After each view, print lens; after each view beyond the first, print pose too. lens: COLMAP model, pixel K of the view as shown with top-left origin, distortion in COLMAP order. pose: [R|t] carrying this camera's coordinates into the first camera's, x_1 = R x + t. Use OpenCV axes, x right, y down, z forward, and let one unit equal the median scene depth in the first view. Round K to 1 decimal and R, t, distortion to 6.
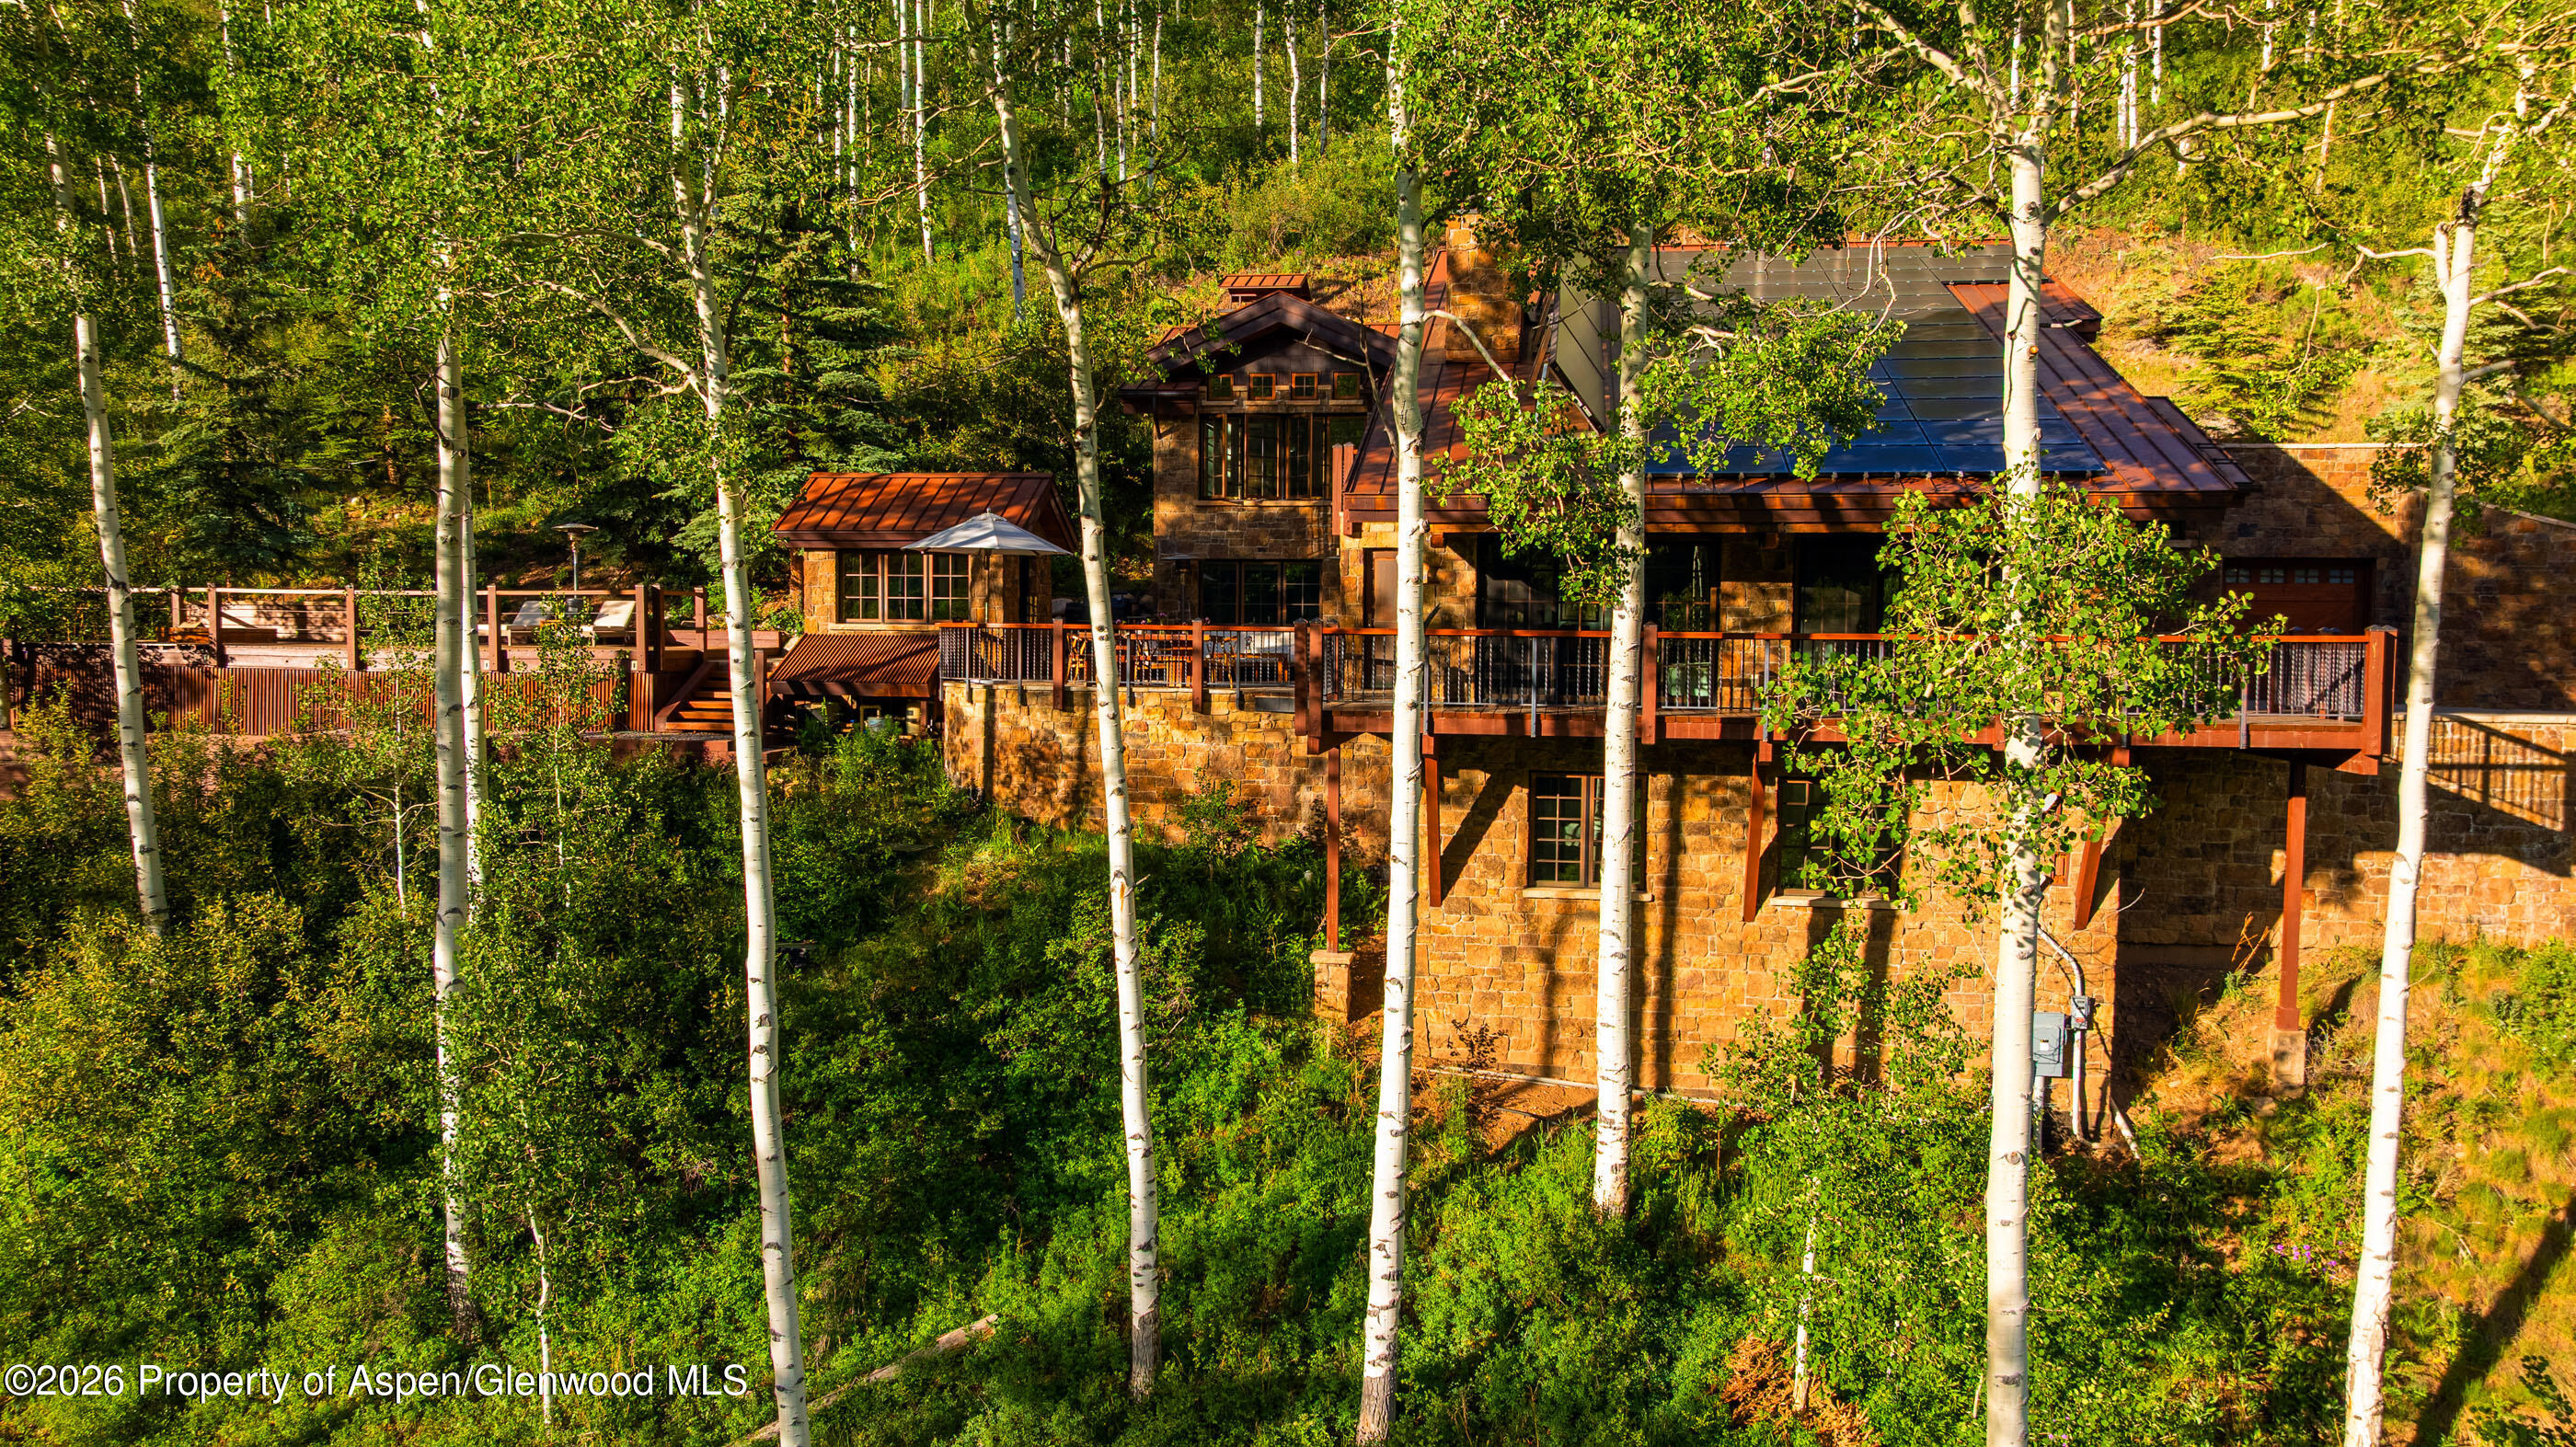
lens RADIAL K [[1813.1, 0, 1280.9], [0, 1813.1, 722.4], [0, 0, 1]] dist [-0.017430, -0.000968]
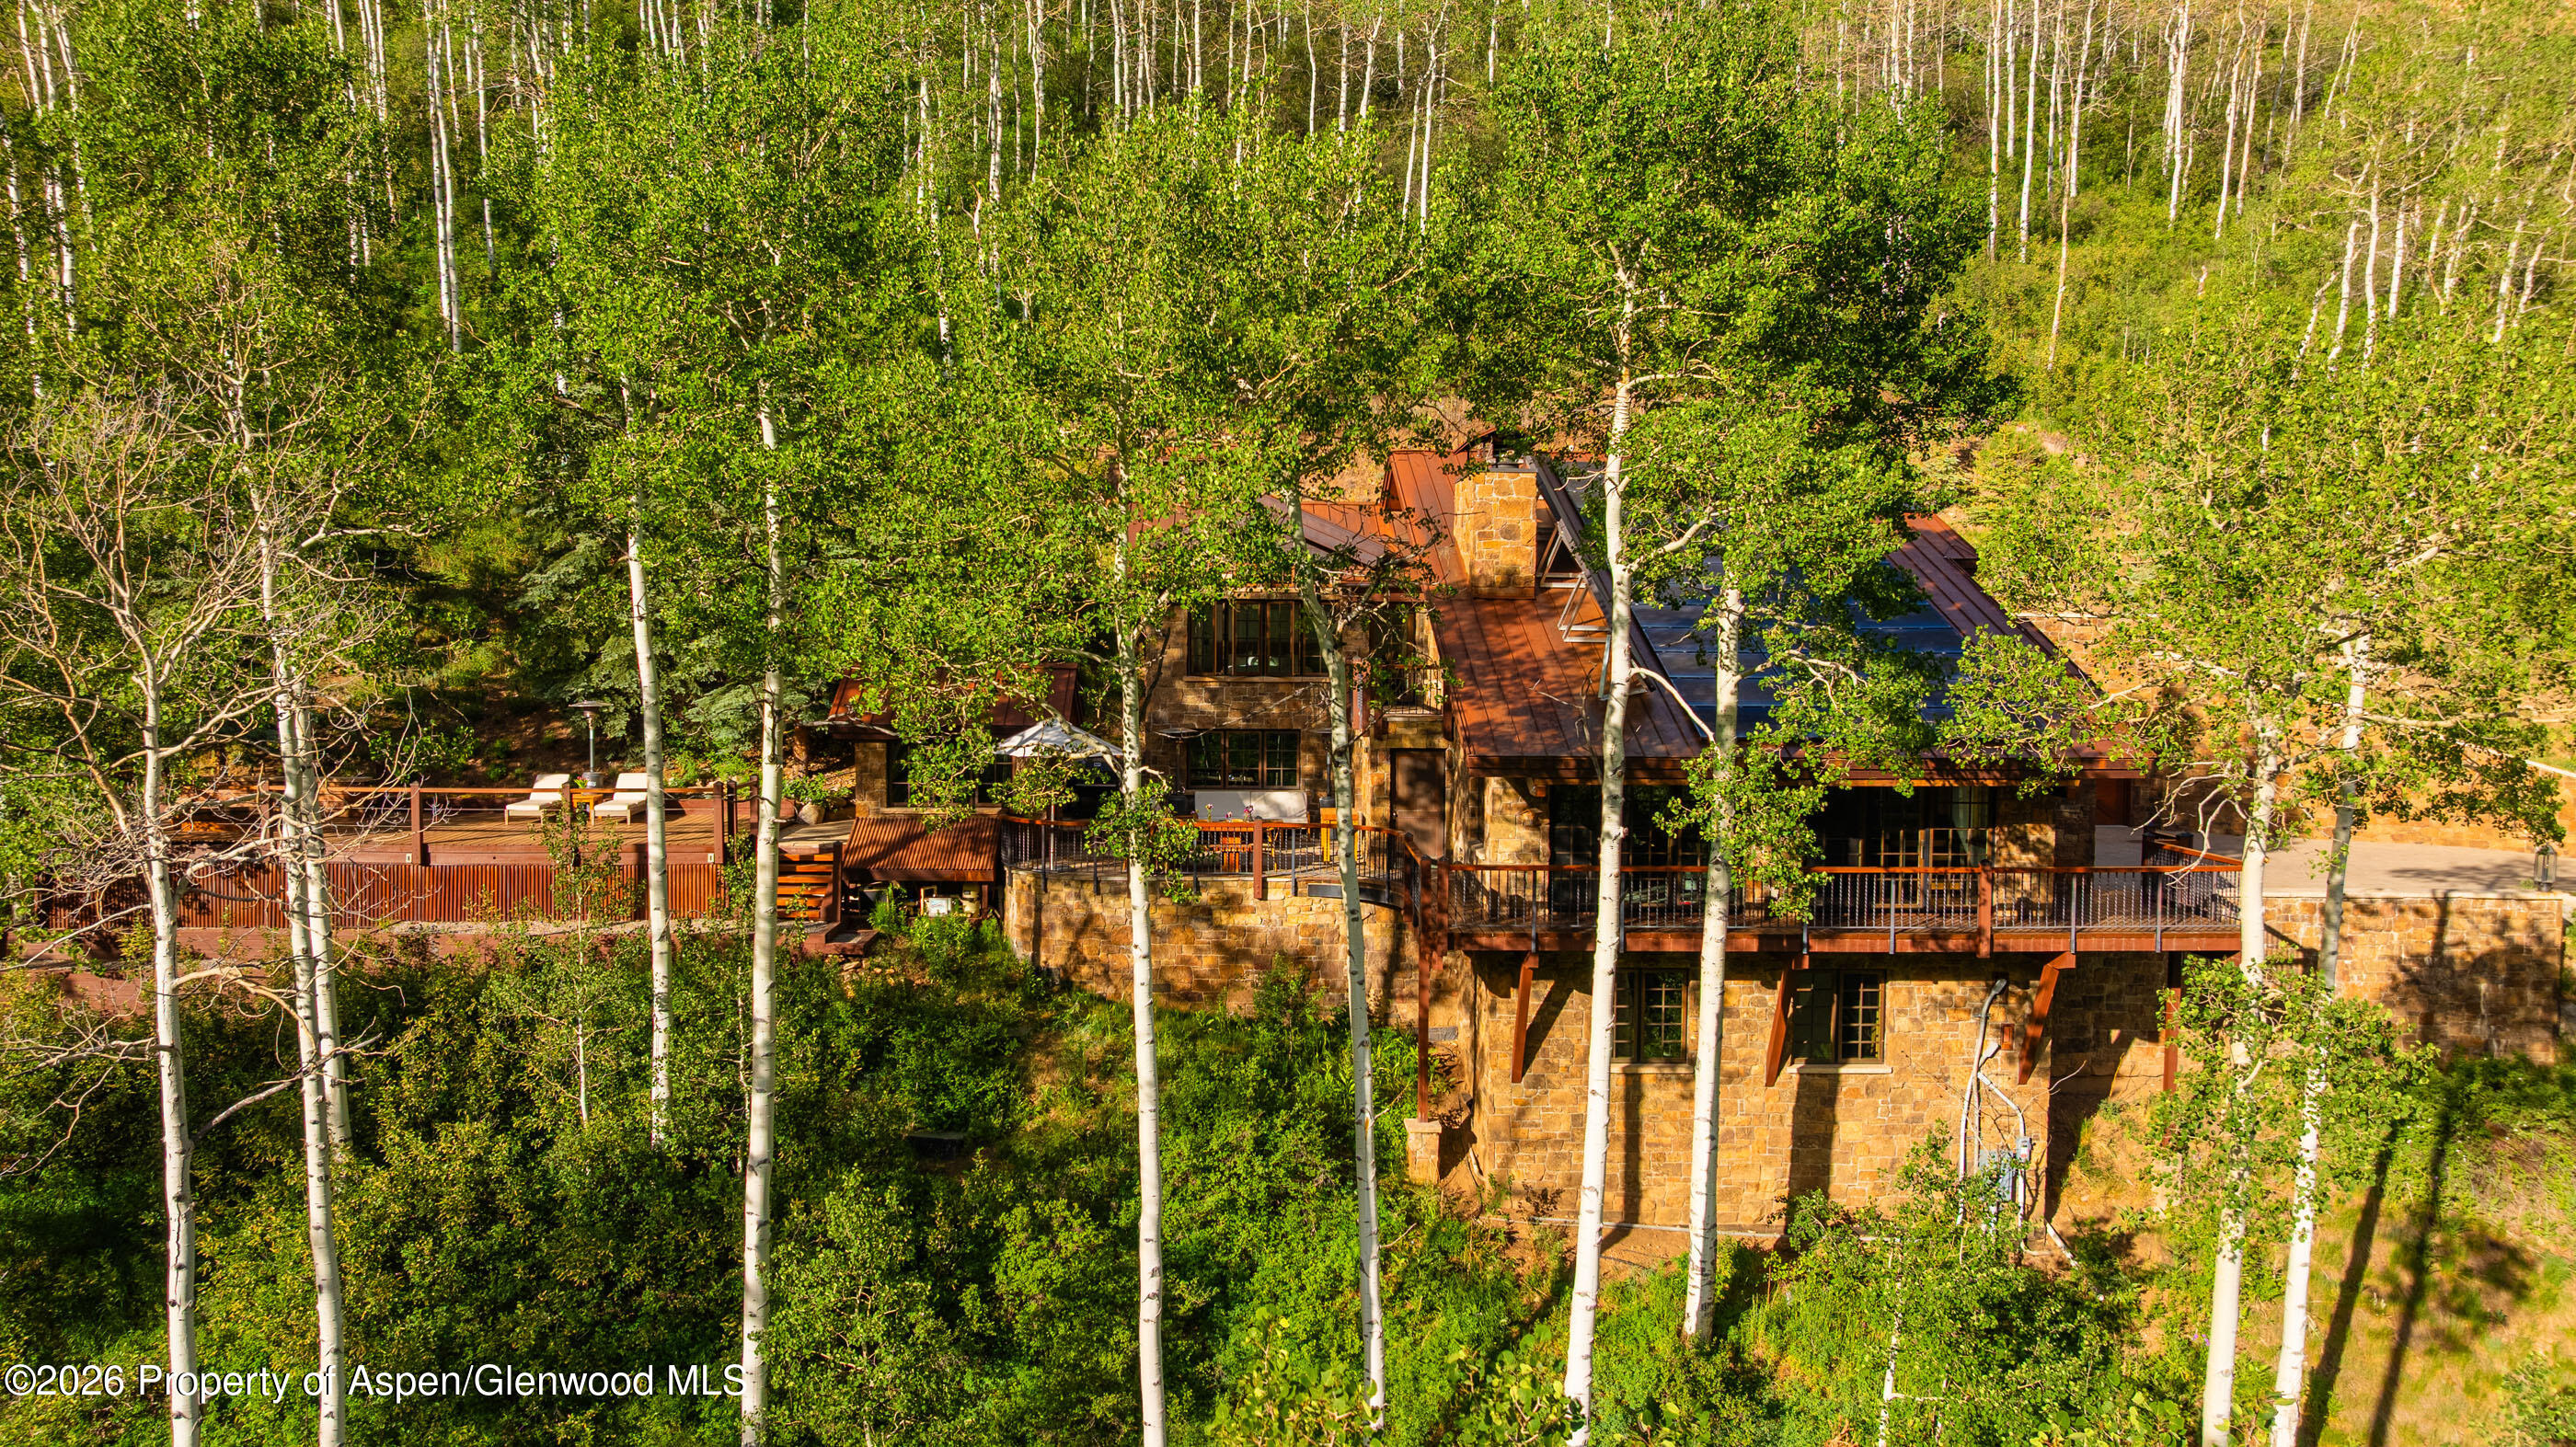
lens RADIAL K [[1808.2, 0, 1279.8], [0, 1808.2, 723.3], [0, 0, 1]] dist [-0.009310, -0.008499]
pose [[0.983398, -0.011180, 0.181117, -0.272472], [0.011842, 0.999927, -0.002576, -0.130488], [-0.181075, 0.004678, 0.983458, -0.140274]]
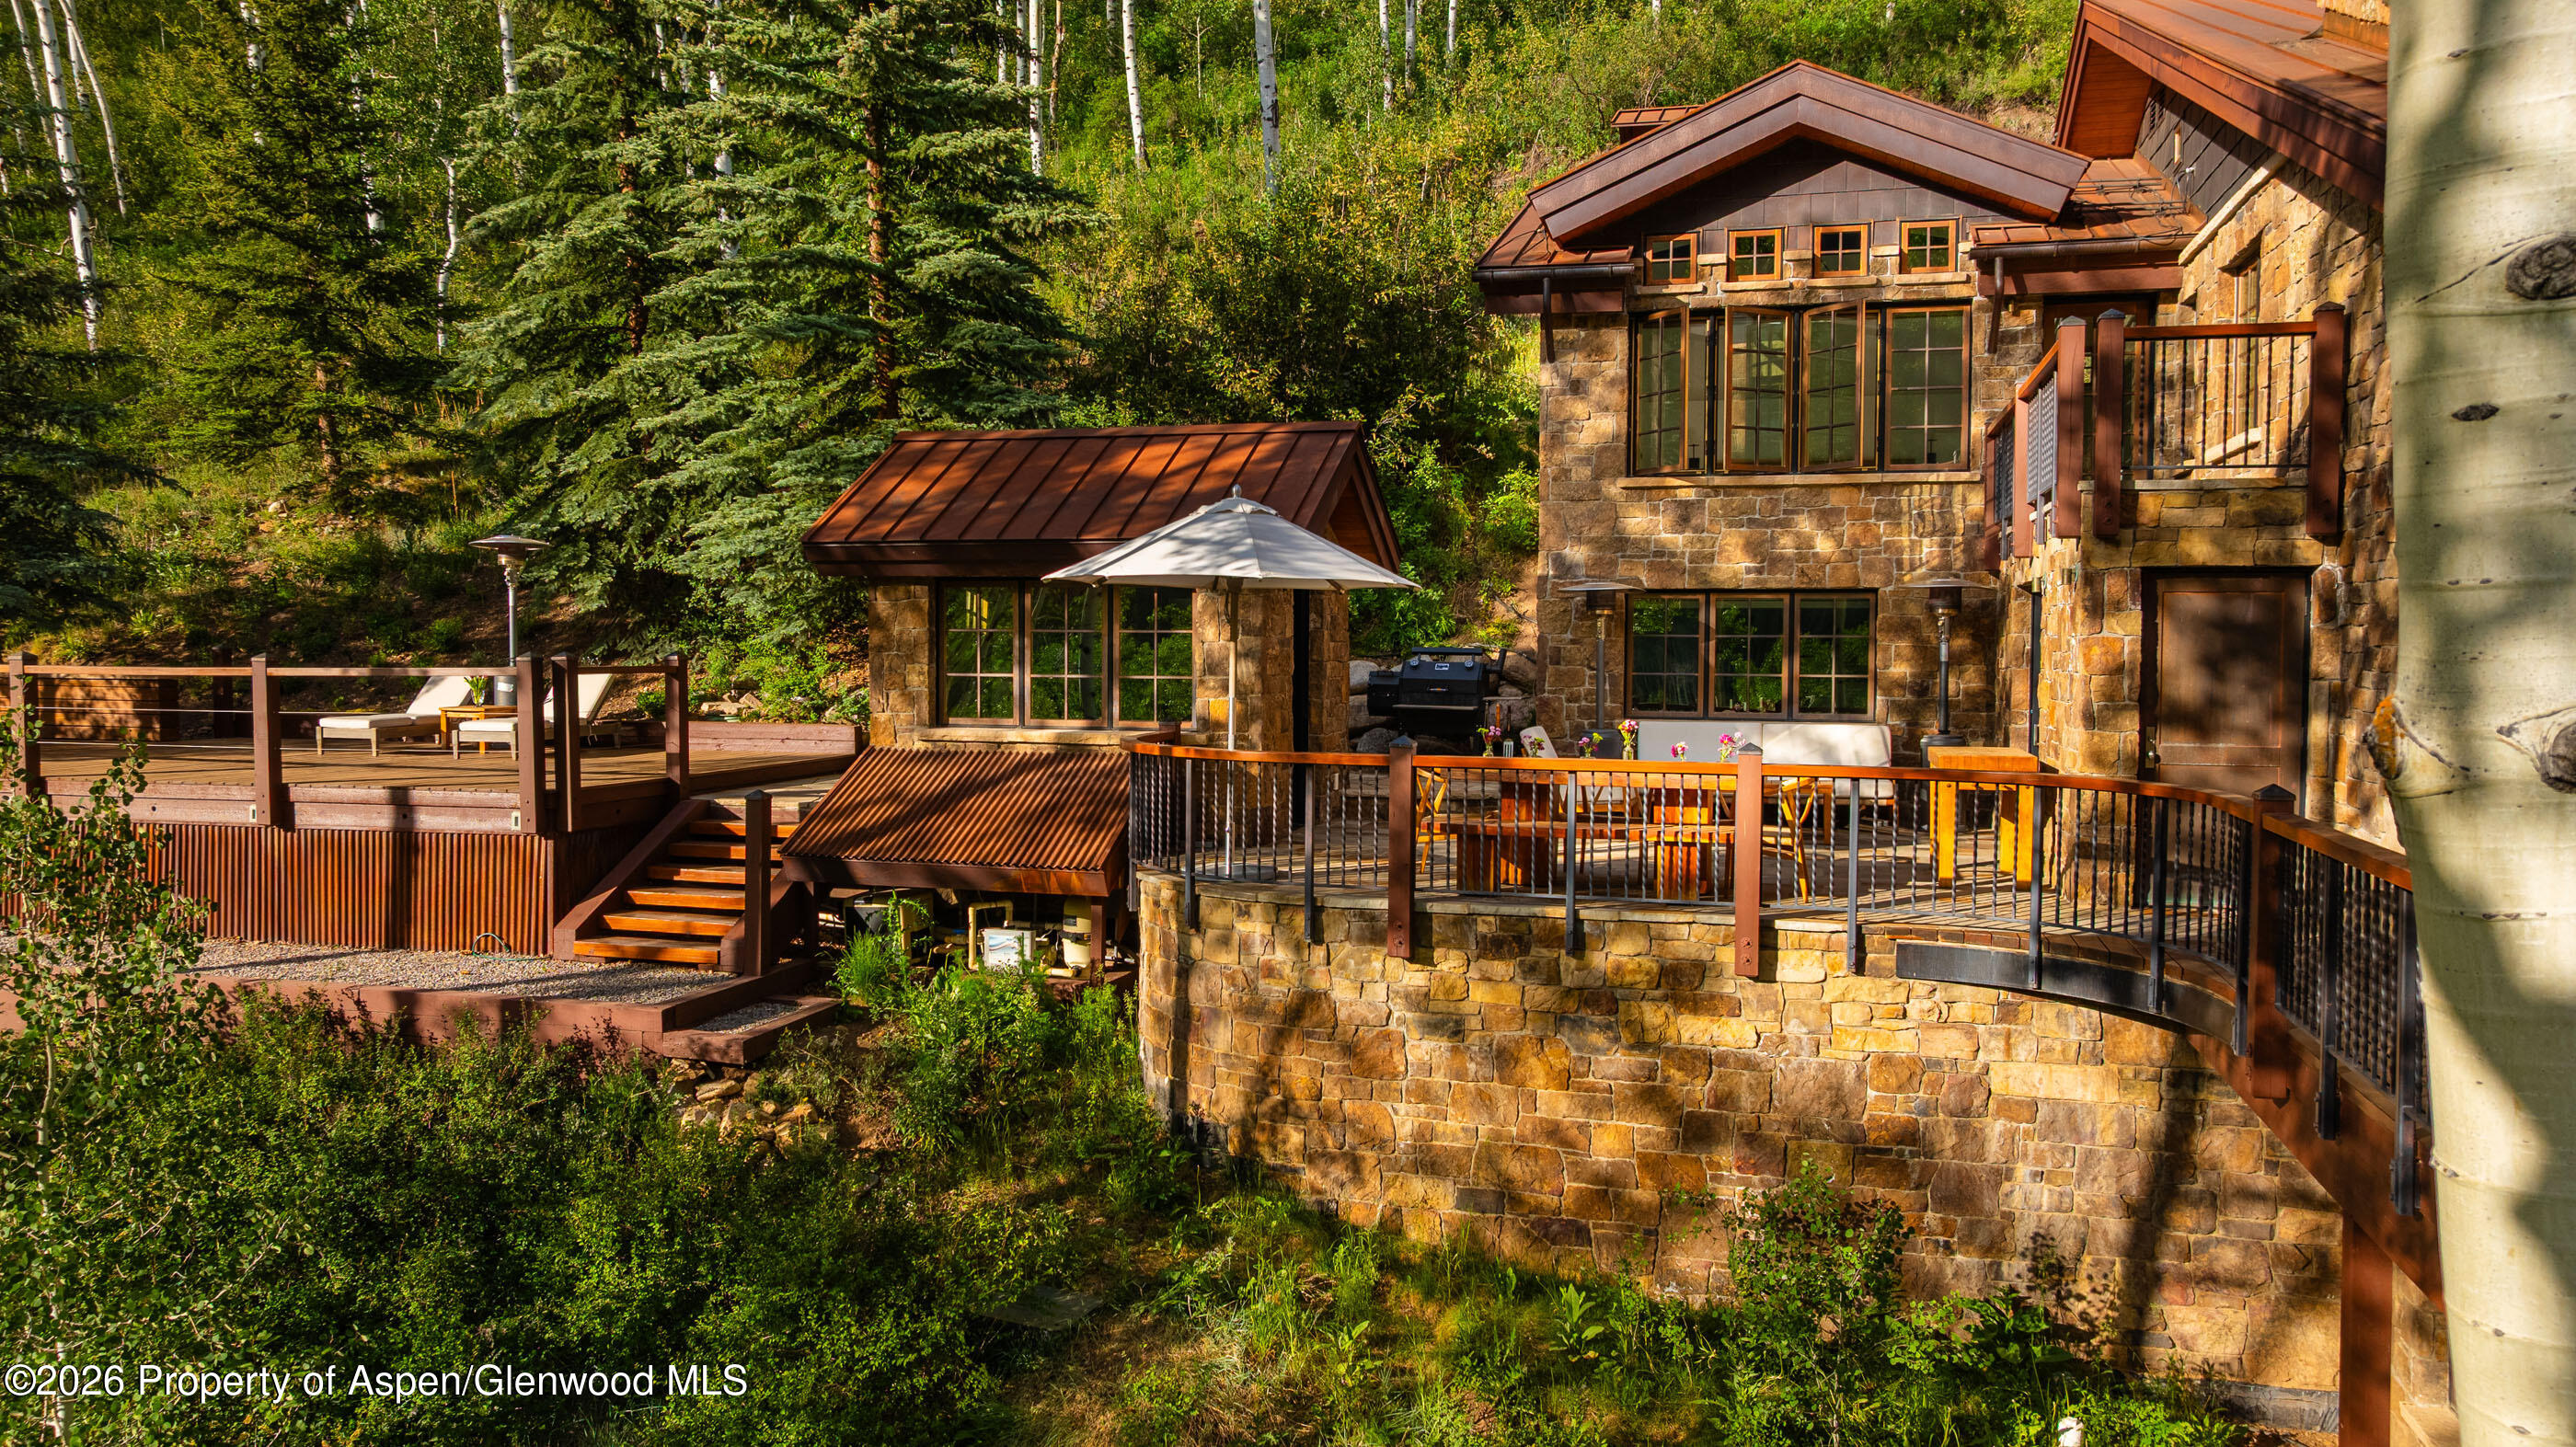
lens RADIAL K [[1832.1, 0, 1278.9], [0, 1832.1, 709.9], [0, 0, 1]] dist [-0.013871, 0.010511]
pose [[0.992253, -0.000163, -0.124234, -0.114095], [-0.001735, 0.999884, -0.015165, -0.068021], [0.124222, 0.015263, 0.992137, 0.666433]]
